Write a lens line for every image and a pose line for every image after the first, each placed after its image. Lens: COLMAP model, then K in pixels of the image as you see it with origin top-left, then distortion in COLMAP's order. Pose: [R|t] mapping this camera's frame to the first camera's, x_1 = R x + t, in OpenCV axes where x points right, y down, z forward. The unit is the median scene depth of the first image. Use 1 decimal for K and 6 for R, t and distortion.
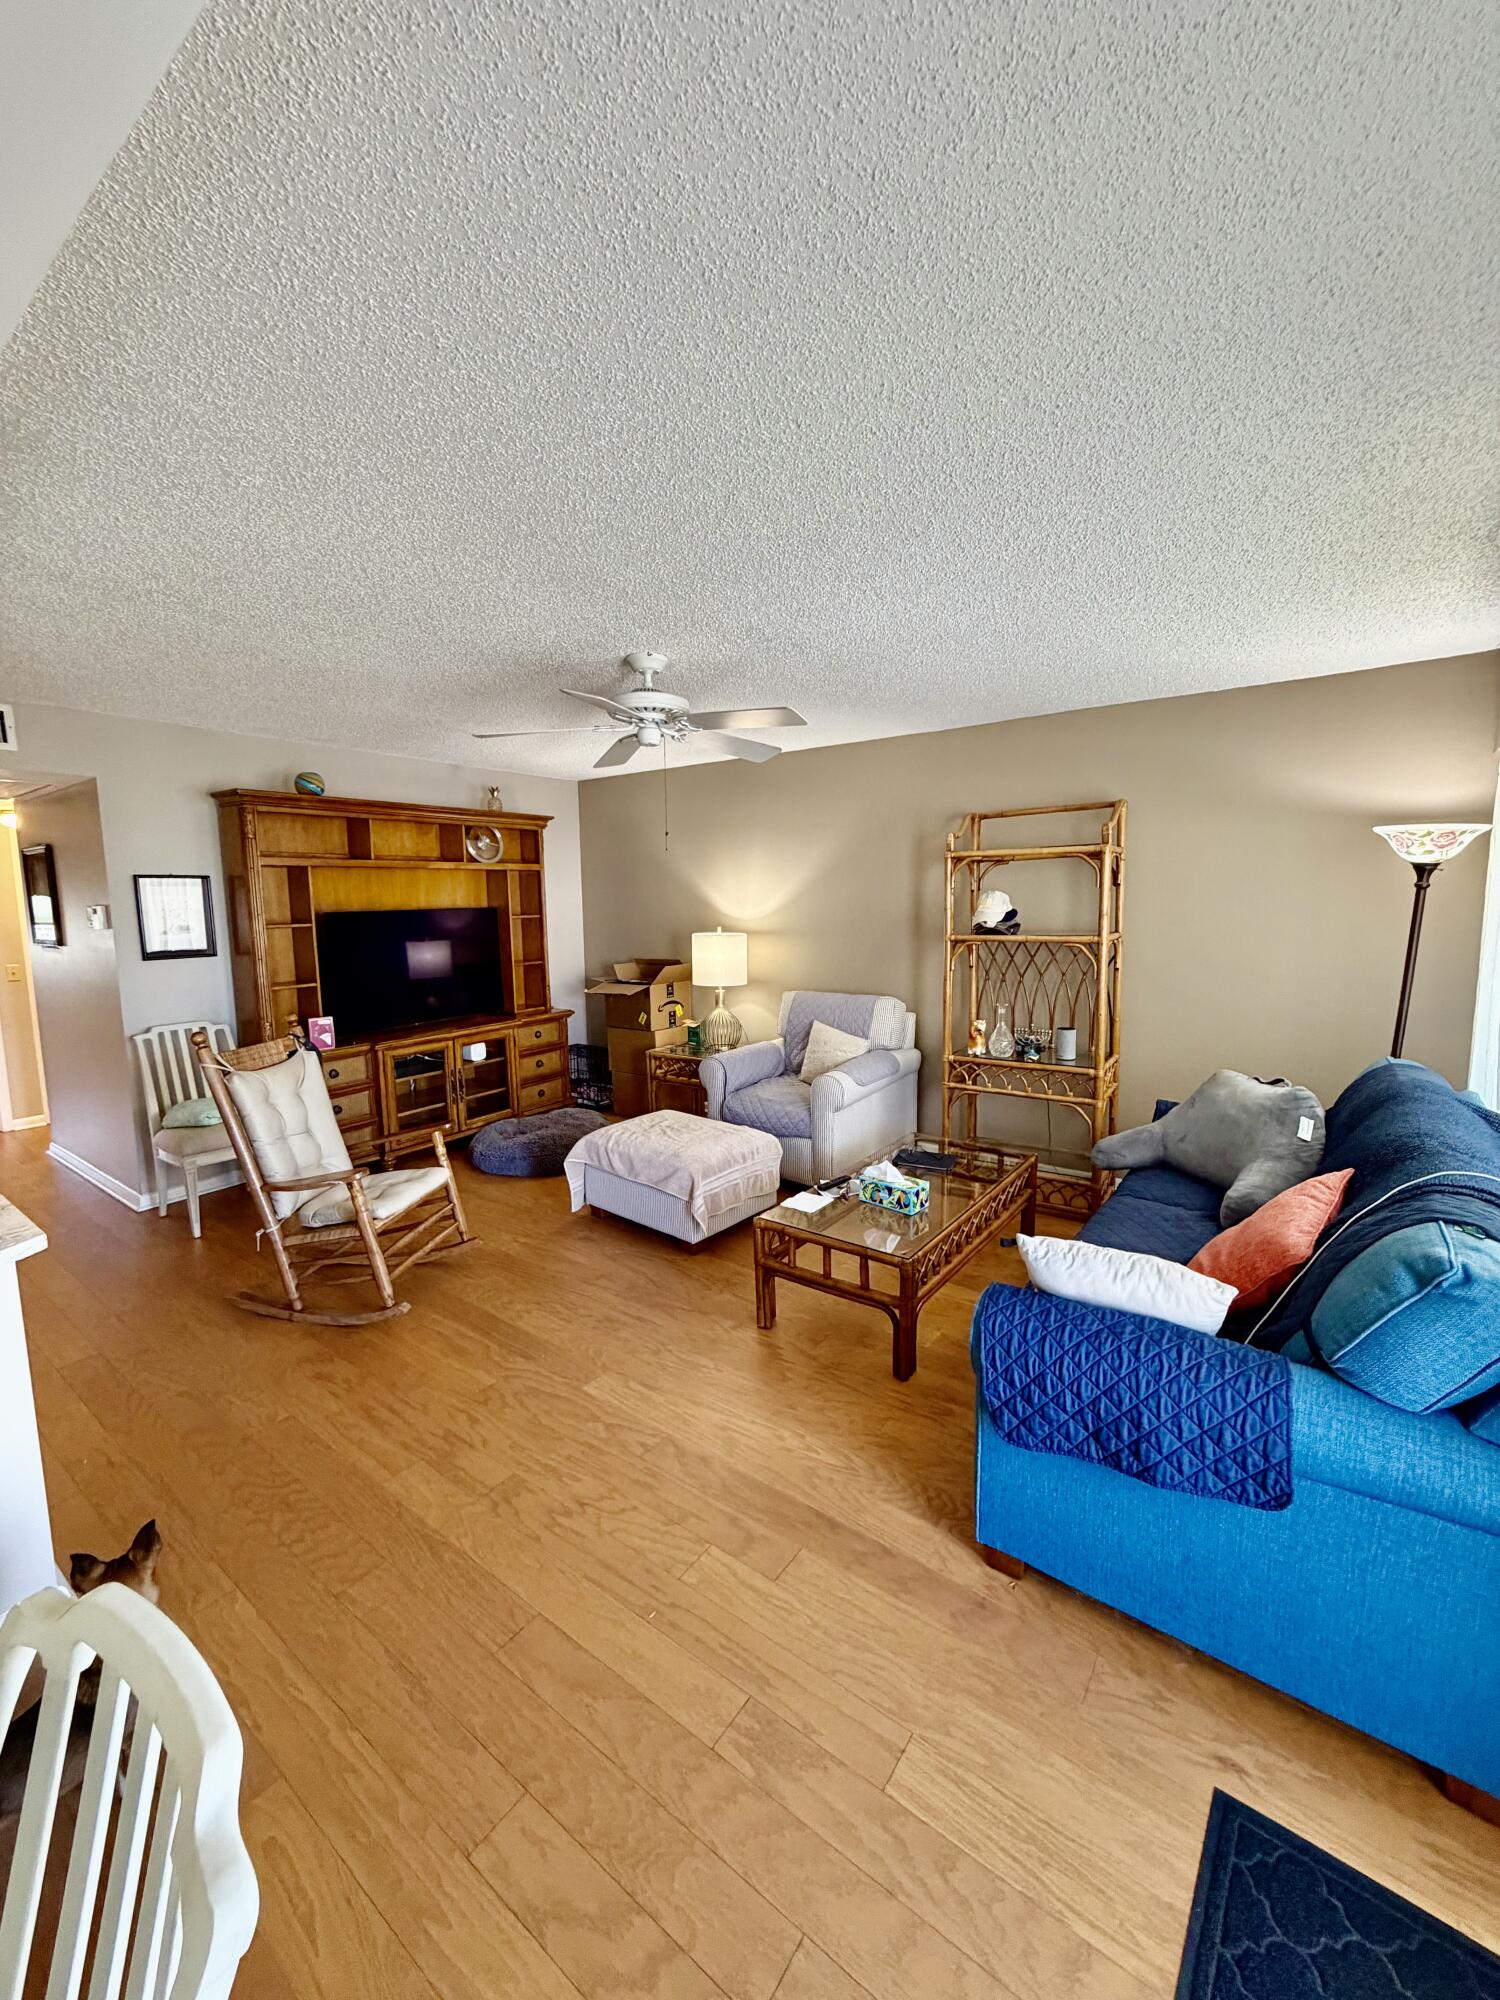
lens RADIAL K [[800.2, 0, 746.9], [0, 800.2, 992.0], [0, 0, 1]] dist [0.007715, -0.000243]
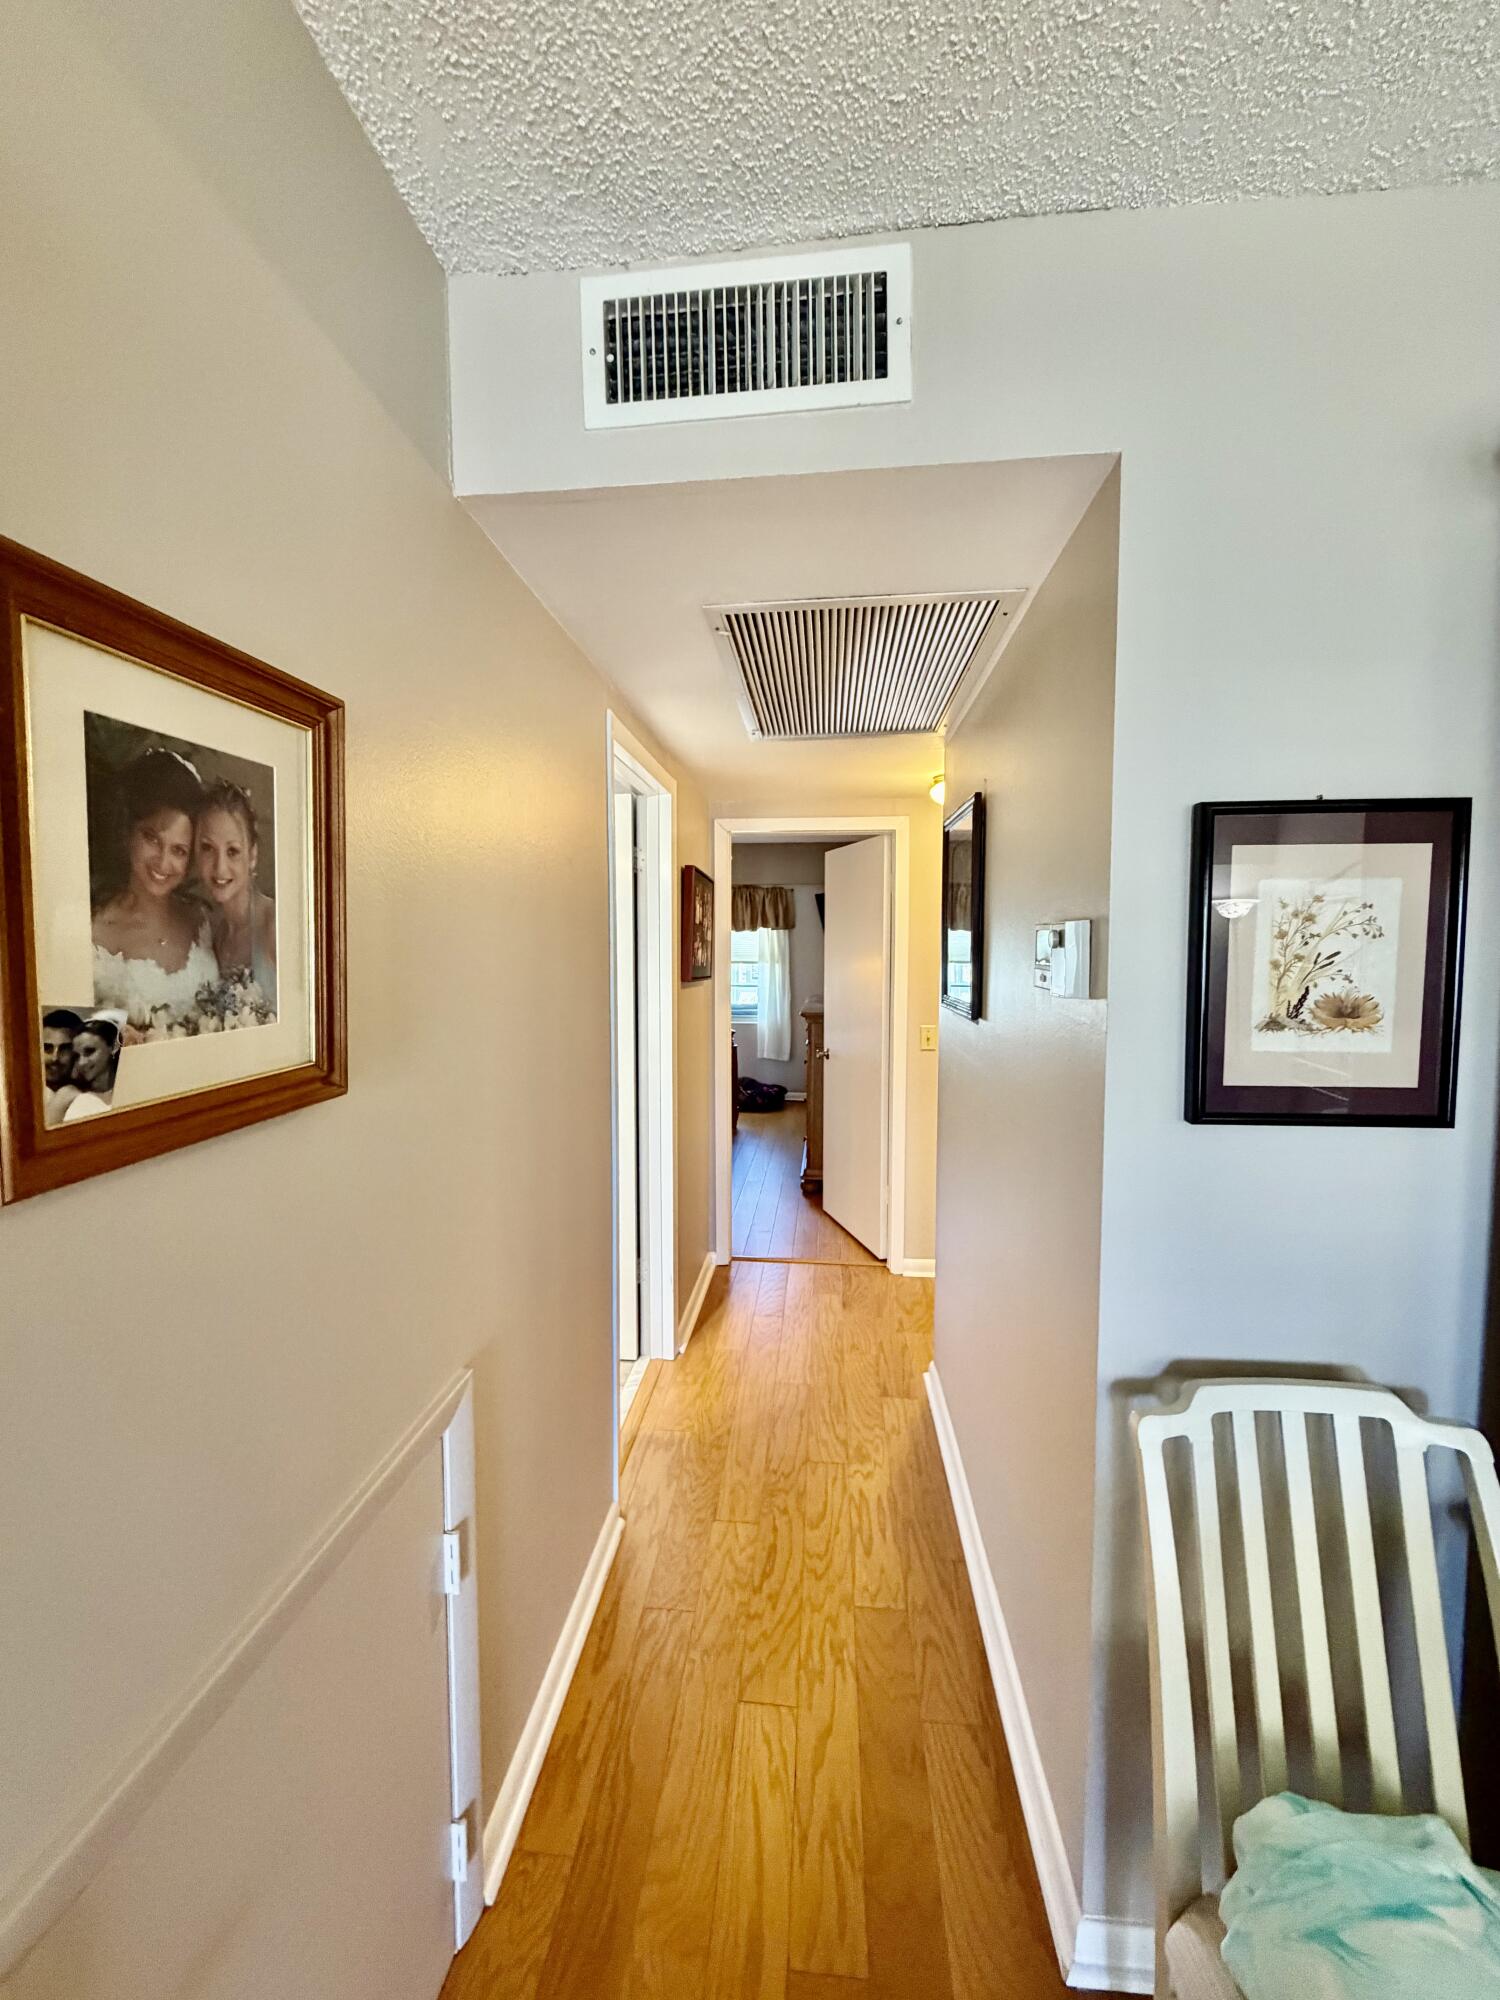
lens RADIAL K [[800.2, 0, 746.9], [0, 800.2, 992.0], [0, 0, 1]] dist [0.007715, -0.000243]
pose [[0.521255, 0.063341, -0.851047, -0.622493], [-0.107871, 0.994133, 0.007921, -0.070966], [0.846556, 0.087675, 0.525029, 0.754188]]
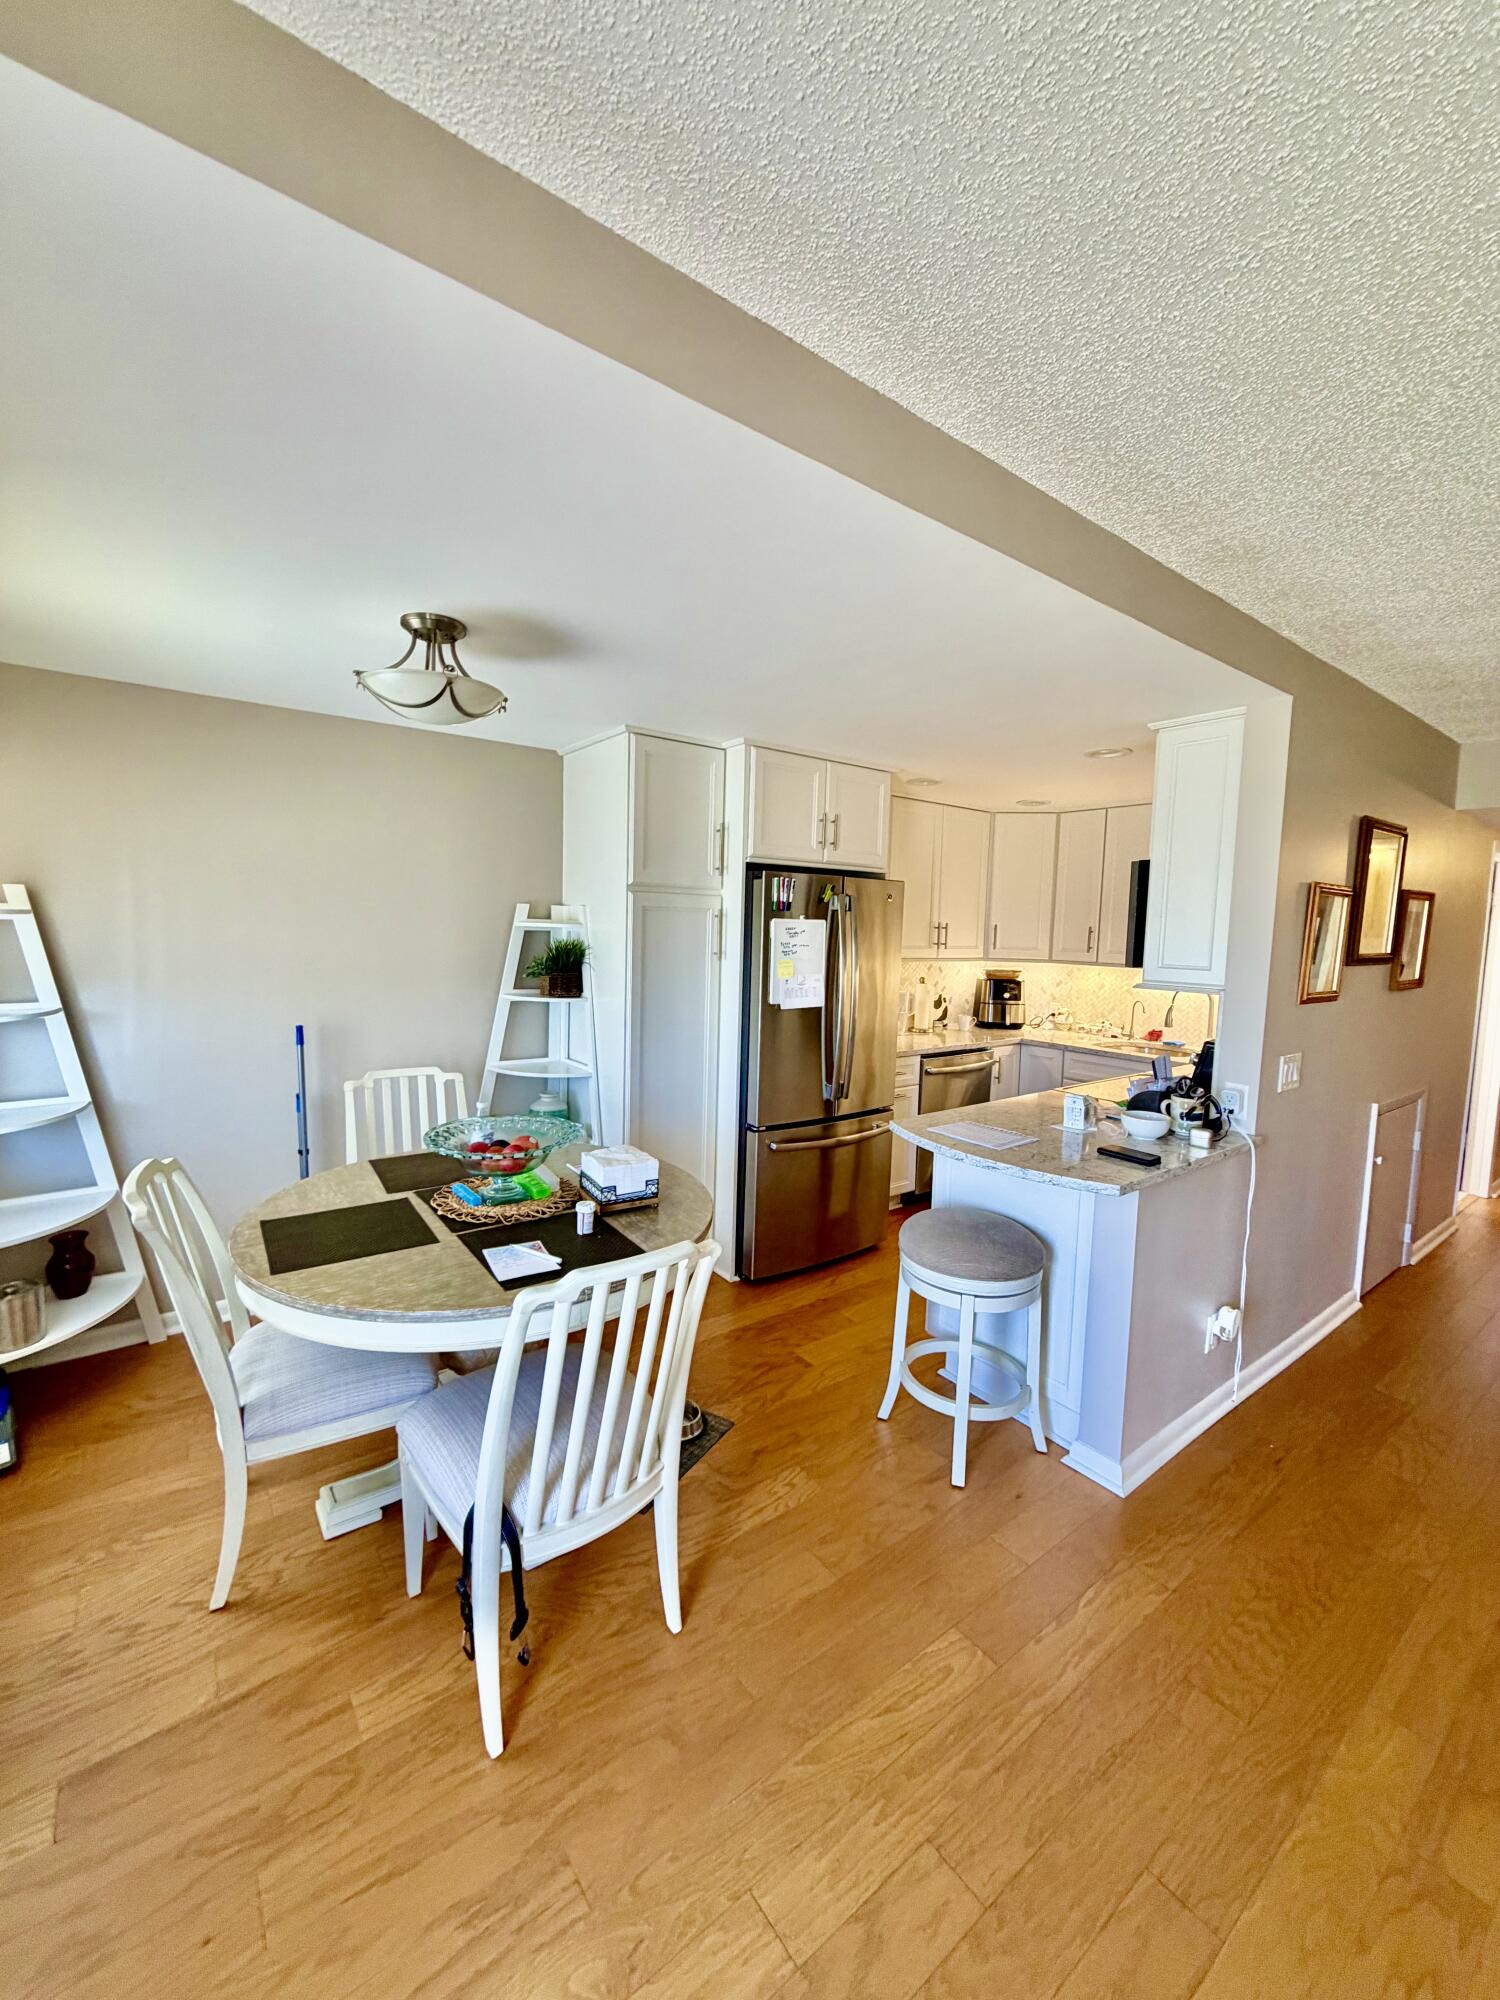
lens RADIAL K [[800.2, 0, 746.9], [0, 800.2, 992.0], [0, 0, 1]] dist [0.007715, -0.000243]
pose [[-0.270744, 0.089659, -0.958467, 0.205577], [-0.134370, 0.982386, 0.129853, -0.039119], [0.953227, 0.163946, -0.253928, 0.282560]]
